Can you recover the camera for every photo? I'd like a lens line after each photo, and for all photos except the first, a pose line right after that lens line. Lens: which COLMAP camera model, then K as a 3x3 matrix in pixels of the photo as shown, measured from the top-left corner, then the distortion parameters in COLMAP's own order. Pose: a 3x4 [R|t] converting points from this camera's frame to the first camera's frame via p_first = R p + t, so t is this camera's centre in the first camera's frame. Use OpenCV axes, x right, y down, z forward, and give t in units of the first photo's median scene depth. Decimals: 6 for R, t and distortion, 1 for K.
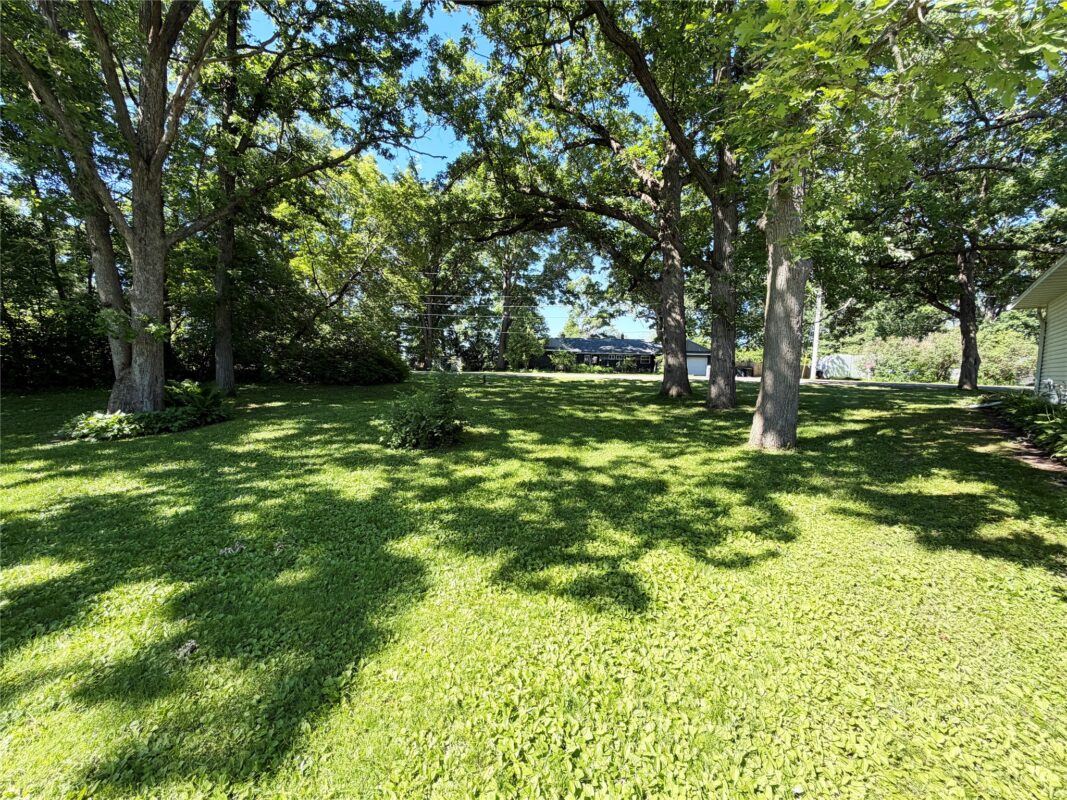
lens RADIAL K [[425.4, 0, 533.9], [0, 425.4, 401.6], [0, 0, 1]] dist [-0.000257, 0.000689]
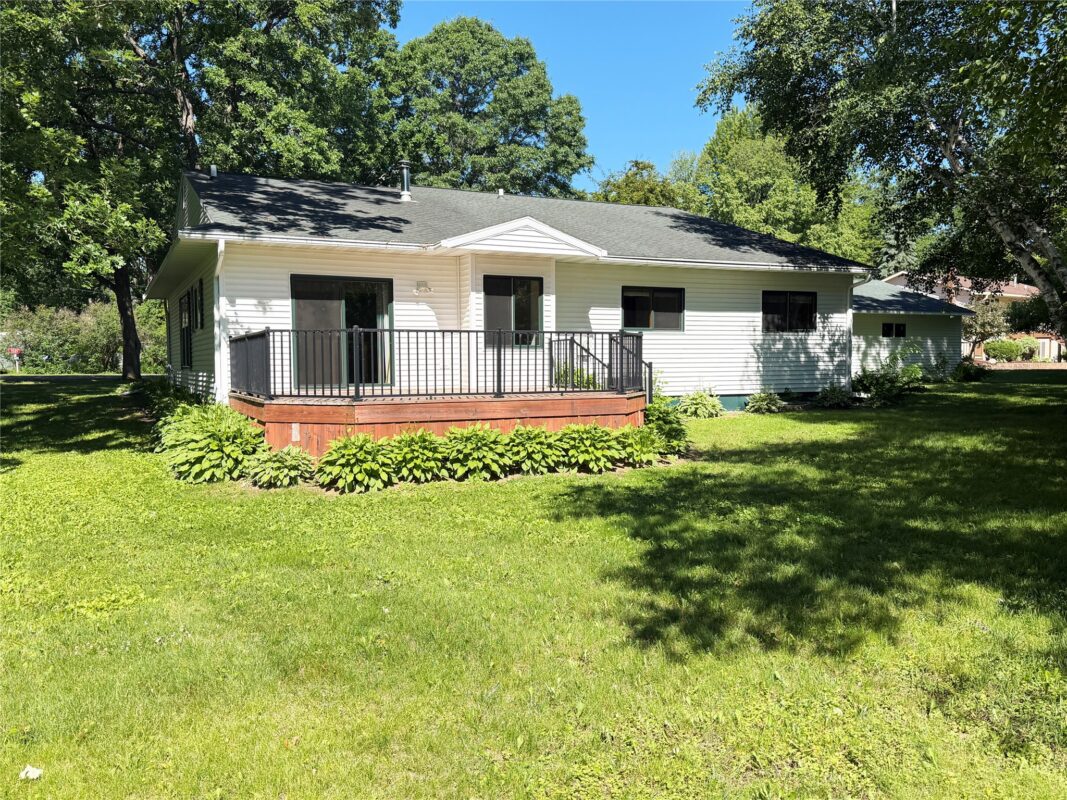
lens RADIAL K [[868.1, 0, 533.9], [0, 868.1, 401.1], [0, 0, 1]] dist [-0.004324, -0.002454]
pose [[0.350463, -0.065248, 0.934301, -0.164838], [0.086104, 0.995590, 0.037230, 0.010772], [-0.932610, 0.067400, 0.354536, -0.187762]]
